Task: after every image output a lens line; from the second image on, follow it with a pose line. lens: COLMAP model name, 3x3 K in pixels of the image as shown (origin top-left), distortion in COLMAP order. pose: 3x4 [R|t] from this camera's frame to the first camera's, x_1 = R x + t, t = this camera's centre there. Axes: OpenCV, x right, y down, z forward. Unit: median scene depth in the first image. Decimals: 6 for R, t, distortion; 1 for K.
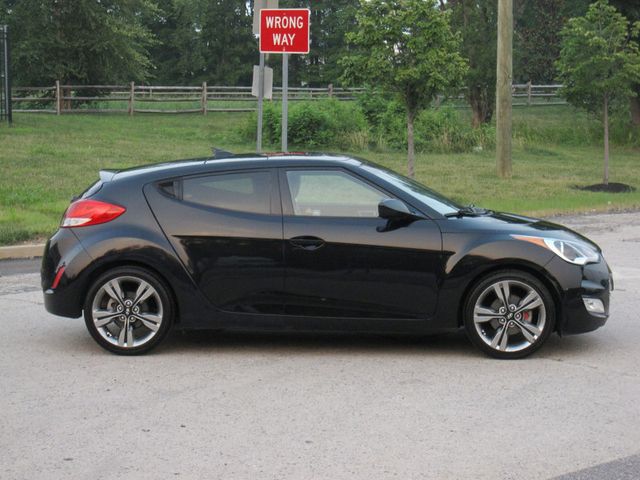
lens RADIAL K [[1506.1, 0, 320.0], [0, 1506.1, 240.0], [0, 0, 1]] dist [-0.178270, 0.505570]
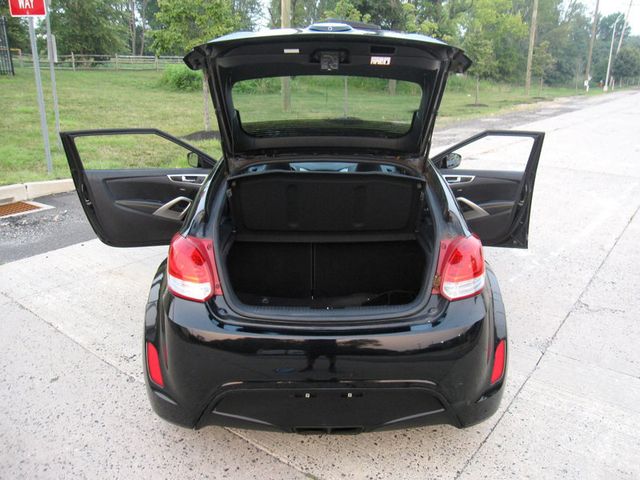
lens RADIAL K [[535.1, 0, 320.0], [0, 535.1, 240.0], [0, 0, 1]] dist [-0.068333, 0.044897]
pose [[0.992038, -0.024712, 0.123492, 0.068644], [-0.003726, 0.974371, 0.224916, -0.030327], [-0.125886, -0.223585, 0.966521, 0.318360]]
